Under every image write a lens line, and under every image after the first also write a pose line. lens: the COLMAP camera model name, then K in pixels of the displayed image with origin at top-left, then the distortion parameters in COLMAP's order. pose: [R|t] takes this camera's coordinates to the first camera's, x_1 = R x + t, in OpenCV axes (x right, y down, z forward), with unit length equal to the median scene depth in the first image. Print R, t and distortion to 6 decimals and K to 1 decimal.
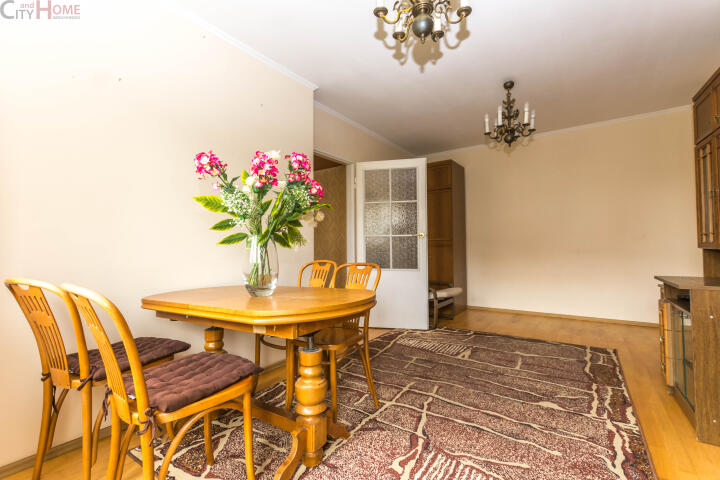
lens RADIAL K [[322.2, 0, 365.8], [0, 322.2, 239.0], [0, 0, 1]] dist [0.004794, -0.000642]
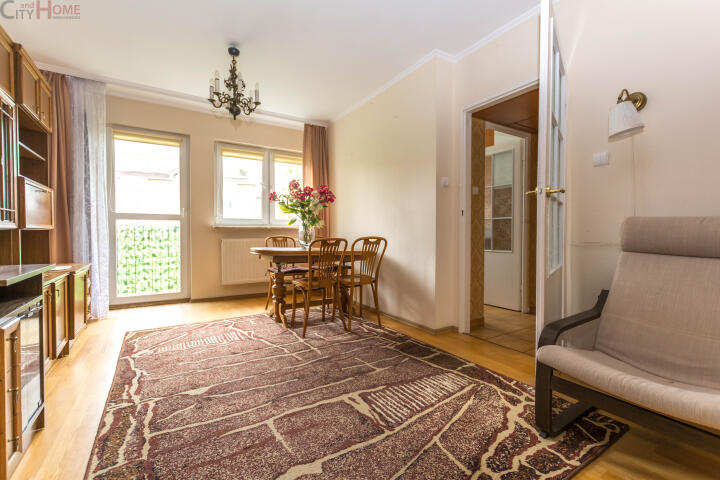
lens RADIAL K [[322.2, 0, 365.8], [0, 322.2, 239.0], [0, 0, 1]] dist [0.004794, -0.000642]
pose [[-0.398299, 0.028805, -0.916803, 1.142099], [0.024699, 0.999481, 0.020672, 0.058010], [0.916923, -0.014410, -0.398804, 1.709048]]
